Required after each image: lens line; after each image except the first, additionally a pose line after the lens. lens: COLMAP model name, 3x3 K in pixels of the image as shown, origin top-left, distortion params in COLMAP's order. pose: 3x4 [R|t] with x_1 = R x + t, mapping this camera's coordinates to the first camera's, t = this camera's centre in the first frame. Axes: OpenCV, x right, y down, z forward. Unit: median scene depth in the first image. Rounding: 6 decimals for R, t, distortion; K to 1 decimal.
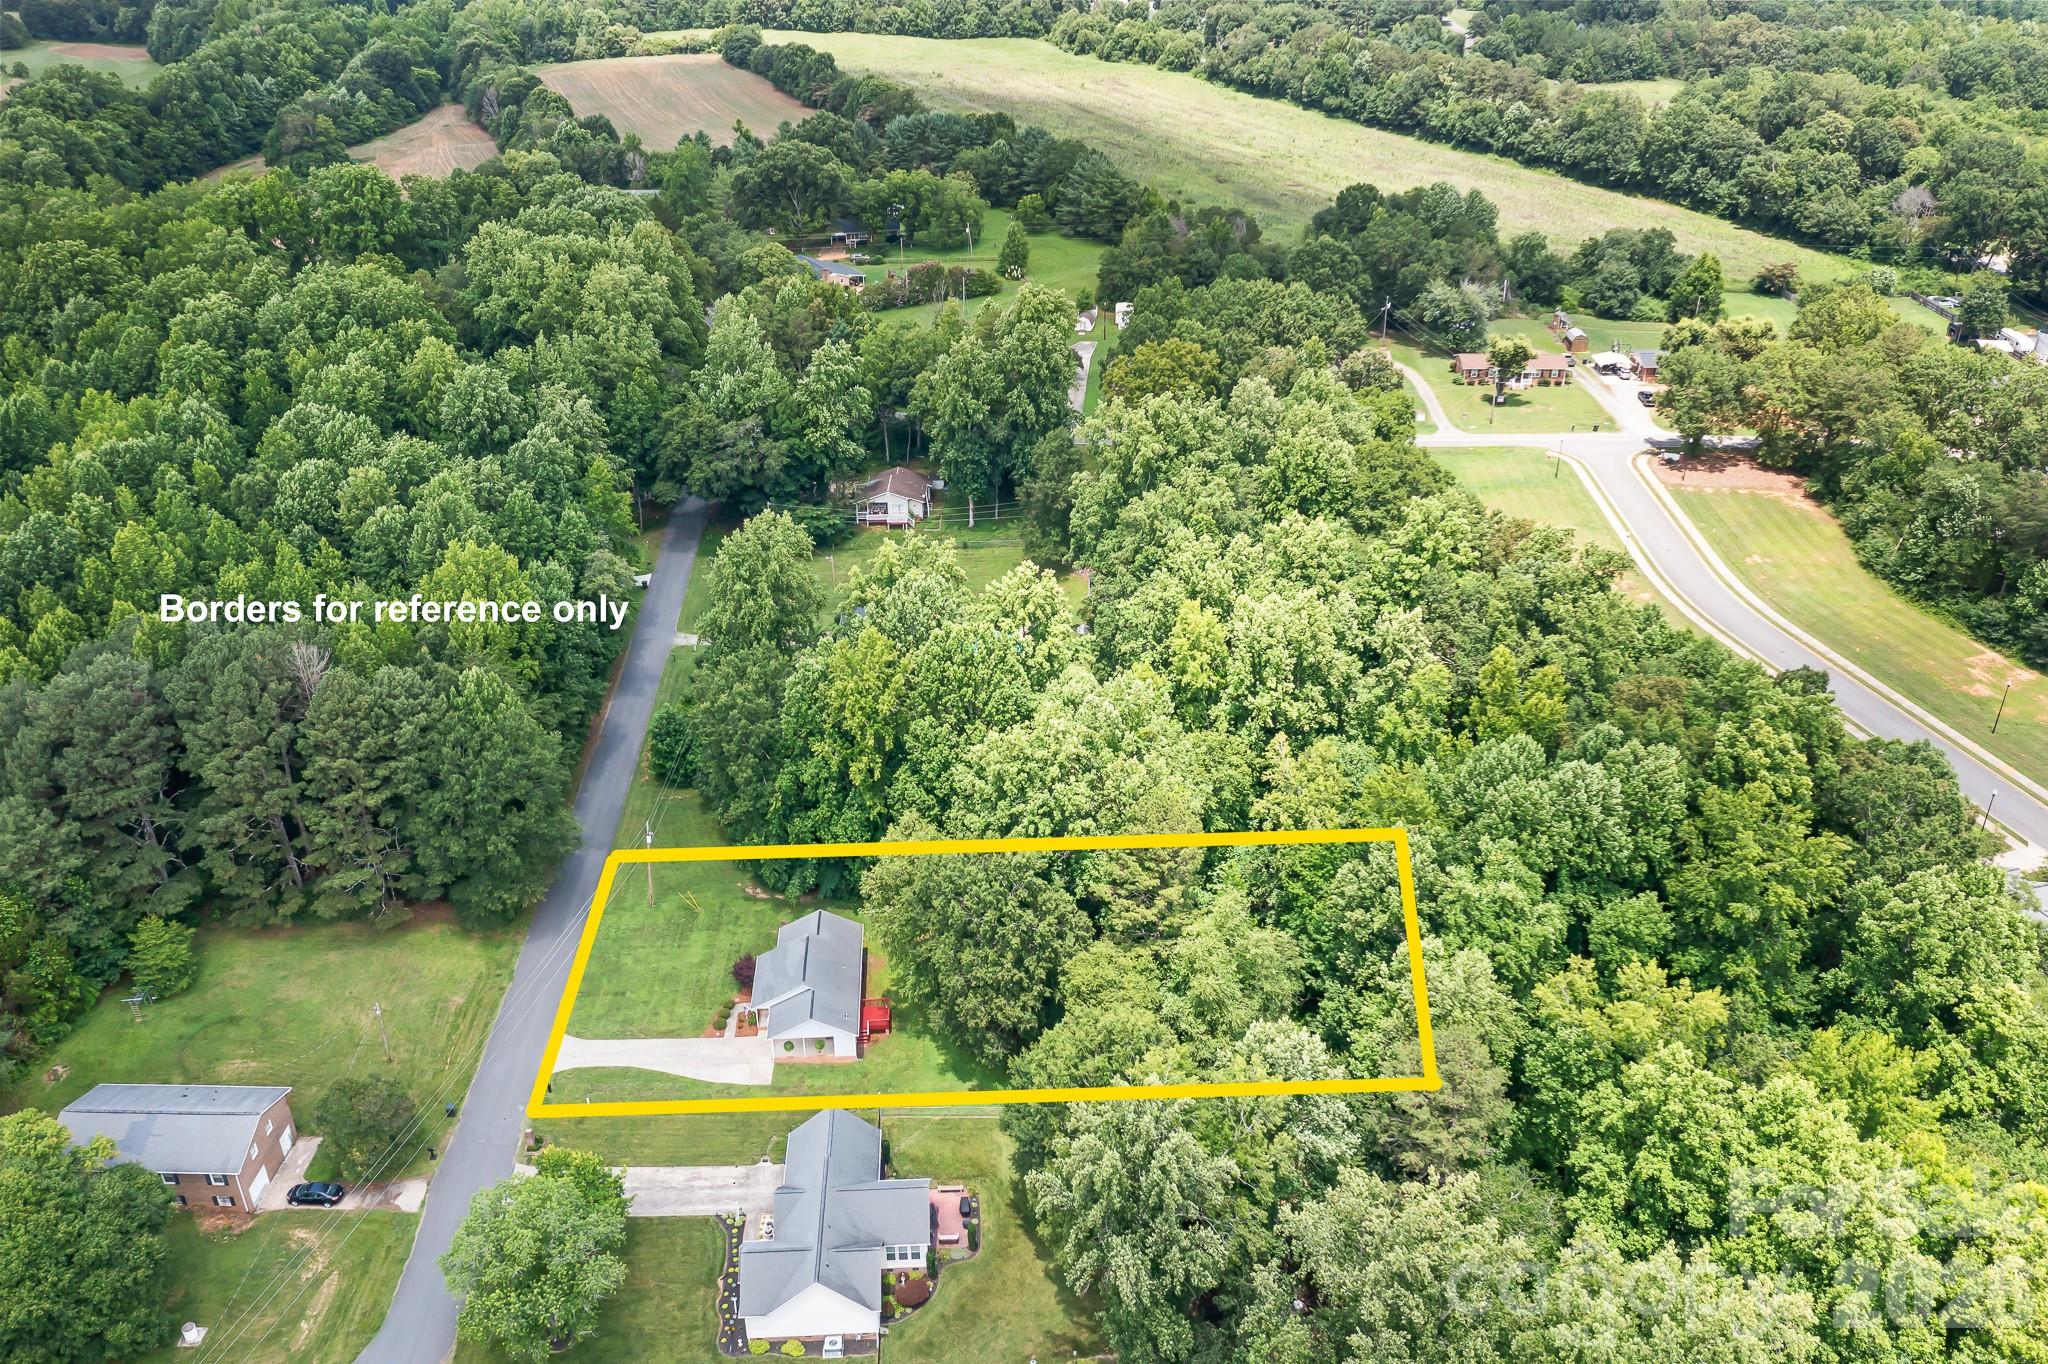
lens RADIAL K [[1626.9, 0, 1018.9], [0, 1626.9, 683.1], [0, 0, 1]] dist [-0.002801, 0.002948]
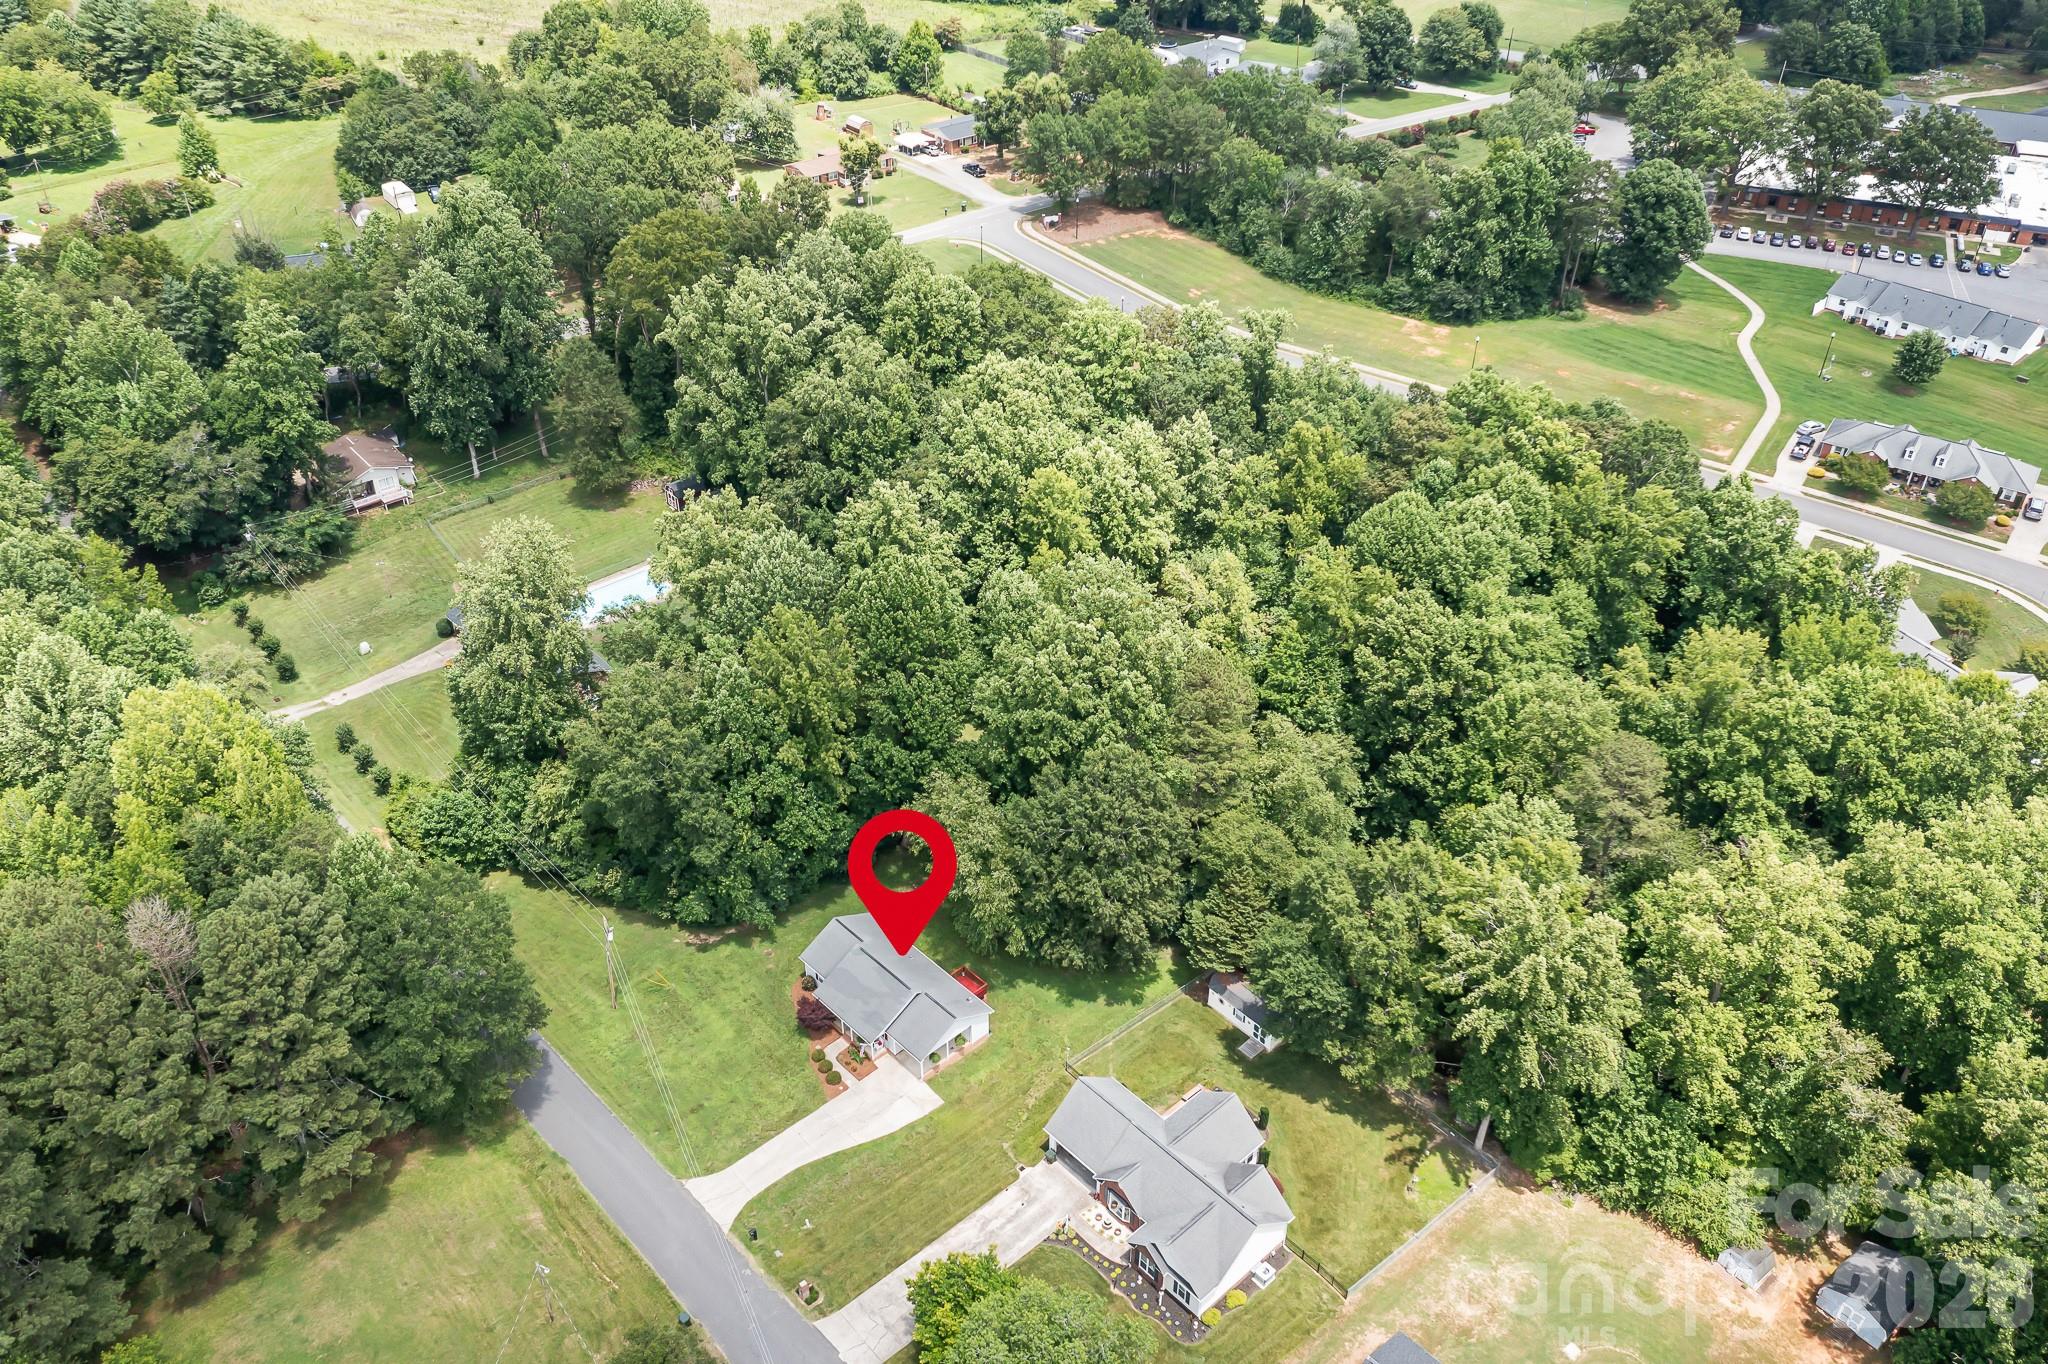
lens RADIAL K [[1626.9, 0, 1021.0], [0, 1626.9, 678.2], [0, 0, 1]] dist [-0.002801, 0.002948]
pose [[0.769743, -0.366358, 0.522760, -0.302981], [0.300003, 0.930460, 0.210339, -0.093799], [-0.563467, -0.005077, 0.826123, 0.126956]]
